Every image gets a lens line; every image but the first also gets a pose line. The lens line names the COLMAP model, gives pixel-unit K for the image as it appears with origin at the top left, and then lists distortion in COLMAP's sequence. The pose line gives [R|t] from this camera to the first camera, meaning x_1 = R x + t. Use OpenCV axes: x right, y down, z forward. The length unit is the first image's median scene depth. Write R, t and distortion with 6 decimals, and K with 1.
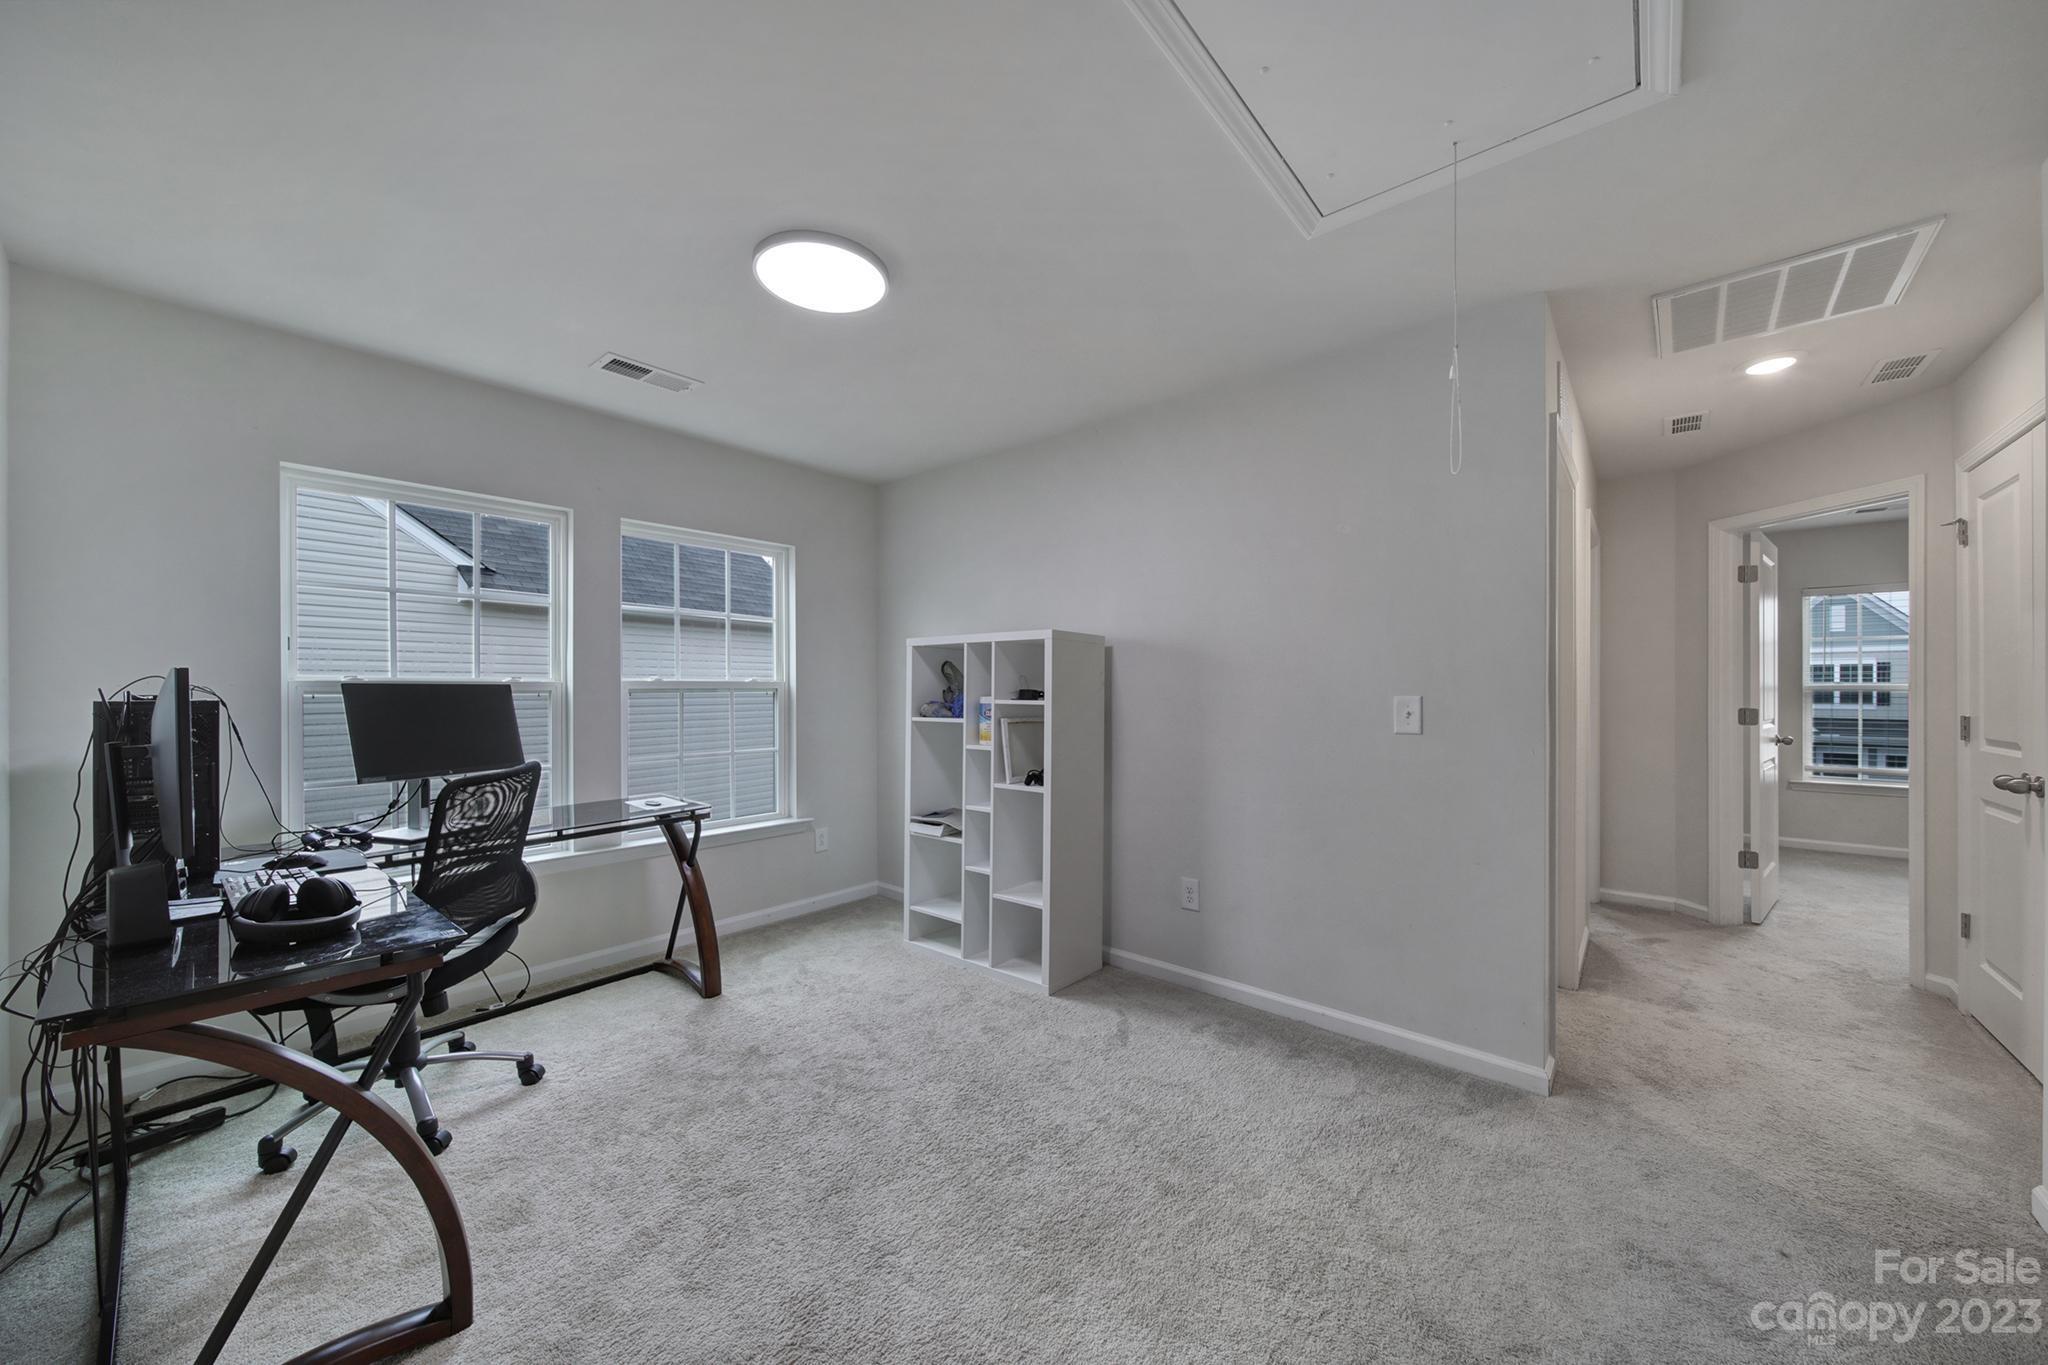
lens RADIAL K [[730.3, 0, 1023.6], [0, 730.3, 690.1], [0, 0, 1]] dist [0.002144, -0.001141]
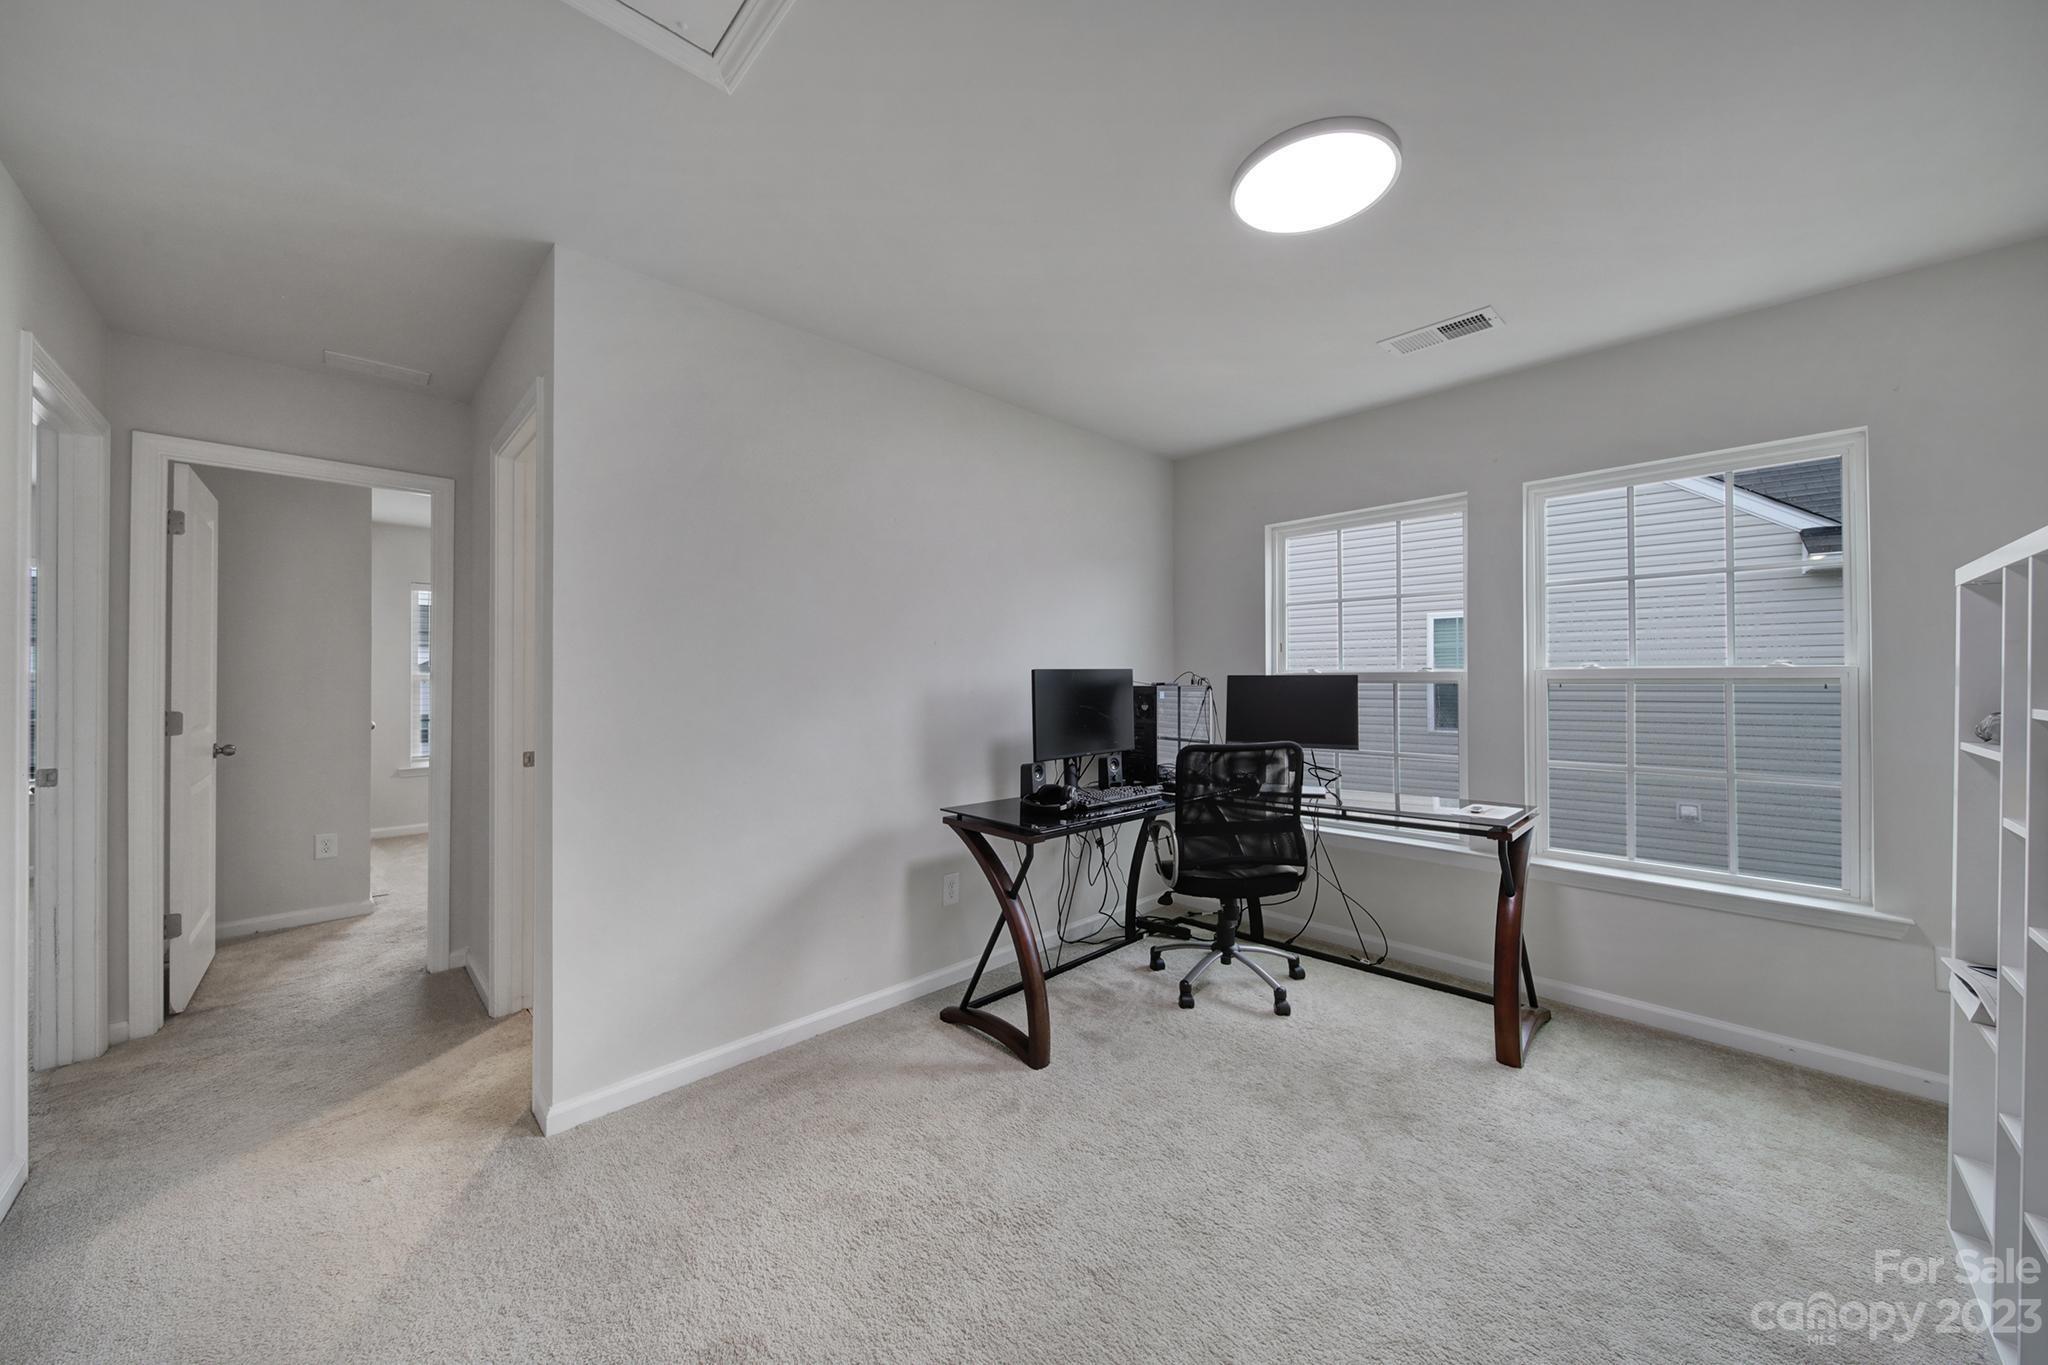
lens RADIAL K [[730.3, 0, 1020.3], [0, 730.3, 679.7], [0, 0, 1]] dist [0.002144, -0.001141]
pose [[-0.094578, 0.005481, -0.995502, 0.441855], [-0.001997, 0.999982, 0.005695, -0.005677], [0.995515, 0.002526, -0.094566, 0.571006]]
